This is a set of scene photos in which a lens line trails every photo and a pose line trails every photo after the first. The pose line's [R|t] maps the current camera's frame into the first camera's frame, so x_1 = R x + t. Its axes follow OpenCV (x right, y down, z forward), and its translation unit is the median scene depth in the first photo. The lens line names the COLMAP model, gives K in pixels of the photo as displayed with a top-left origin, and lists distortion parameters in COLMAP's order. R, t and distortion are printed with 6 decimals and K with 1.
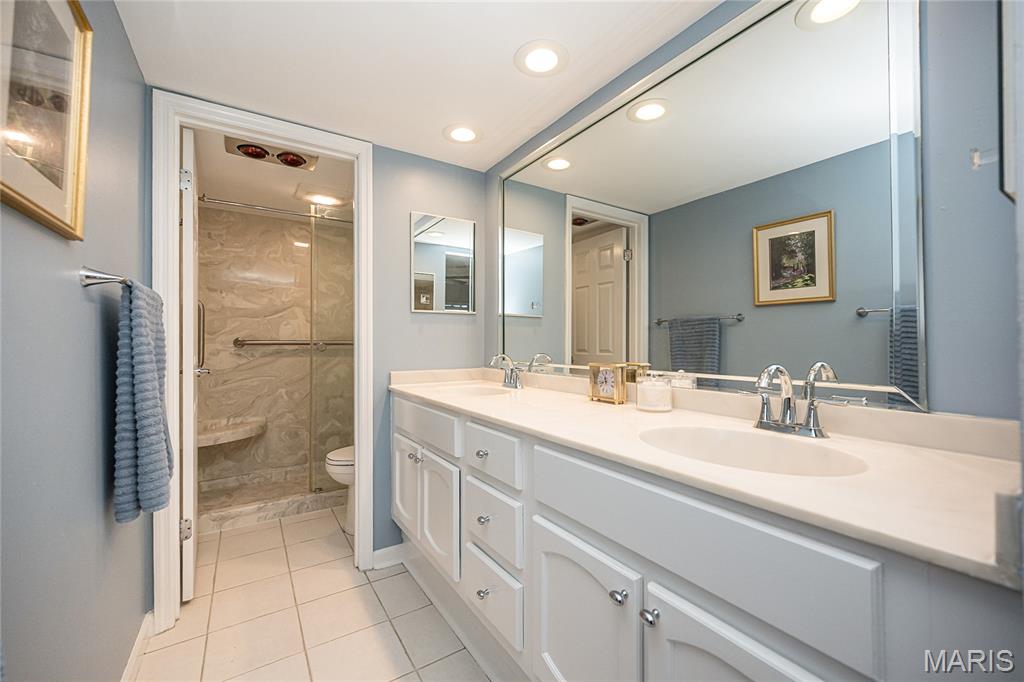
lens RADIAL K [[408.0, 0, 512.0], [0, 408.0, 337.8], [0, 0, 1]] dist [-0.001814, -0.000248]
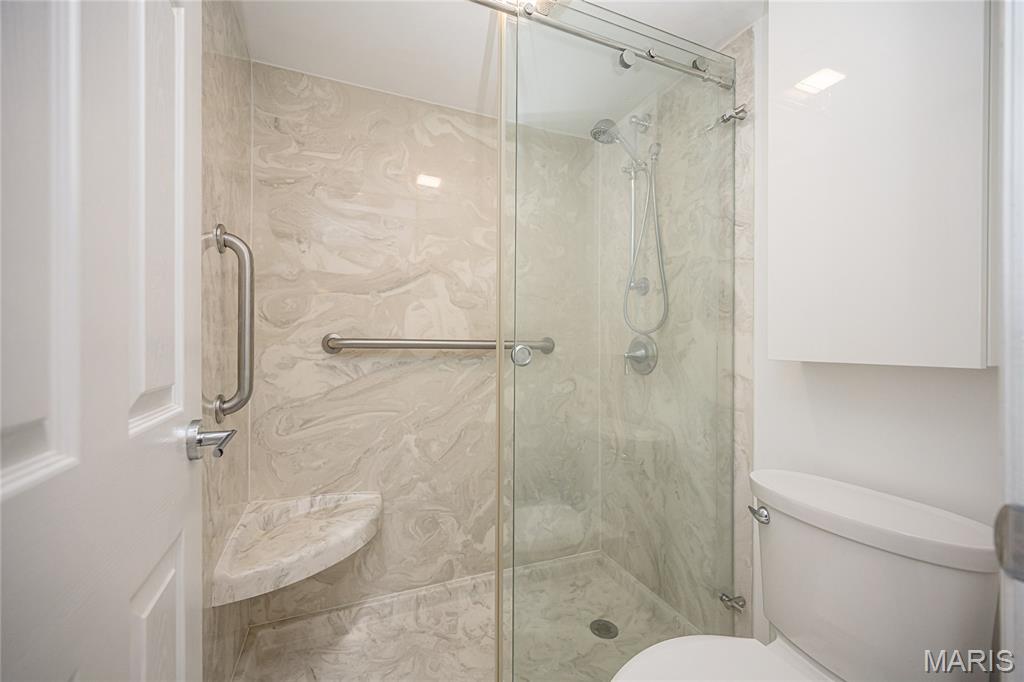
lens RADIAL K [[408.0, 0, 514.0], [0, 408.0, 343.1], [0, 0, 1]] dist [-0.001814, -0.000248]
pose [[0.982330, 0.003794, -0.187120, -0.355371], [-0.002448, 0.999969, 0.007424, 0.007086], [0.187143, -0.006834, 0.982309, 0.548172]]
